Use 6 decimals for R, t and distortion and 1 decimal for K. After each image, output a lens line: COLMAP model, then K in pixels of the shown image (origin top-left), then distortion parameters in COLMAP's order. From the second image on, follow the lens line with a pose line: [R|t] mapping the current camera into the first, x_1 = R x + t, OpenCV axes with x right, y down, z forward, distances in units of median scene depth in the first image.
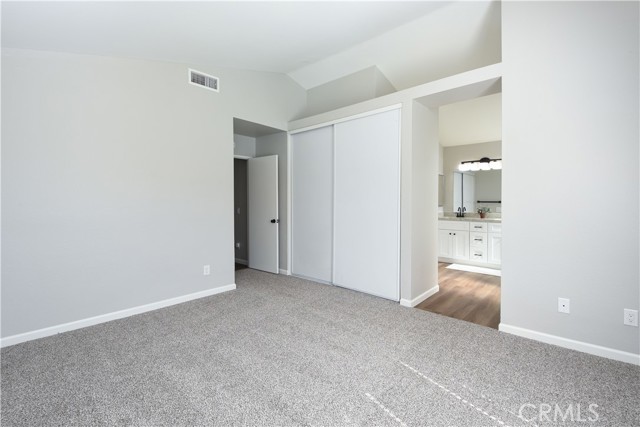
lens RADIAL K [[285.3, 0, 327.5], [0, 285.3, 202.1], [0, 0, 1]] dist [0.005044, -0.009273]
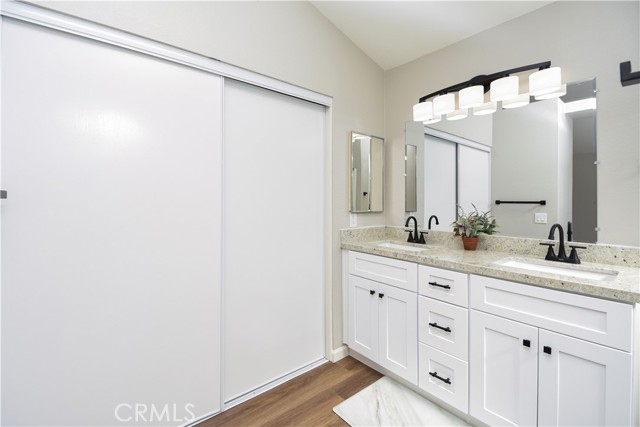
lens RADIAL K [[285.3, 0, 328.9], [0, 285.3, 203.0], [0, 0, 1]] dist [0.005044, -0.009273]
pose [[0.990990, 0.003292, -0.133897, 0.394288], [-0.003077, 0.999994, 0.001810, -0.000736], [0.133902, -0.001381, 0.990994, 0.595251]]
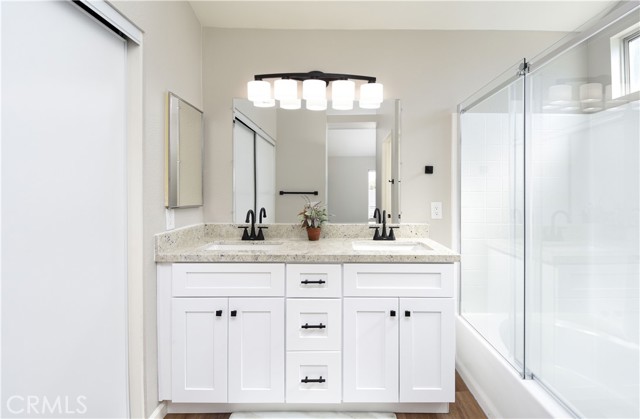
lens RADIAL K [[288.2, 0, 339.5], [0, 288.2, 194.2], [0, 0, 1]] dist [0.004408, -0.007361]
pose [[0.739200, -0.004437, 0.673471, 0.308593], [0.002786, 0.999990, 0.003530, -0.001384], [-0.673480, -0.000733, 0.739205, 0.671862]]
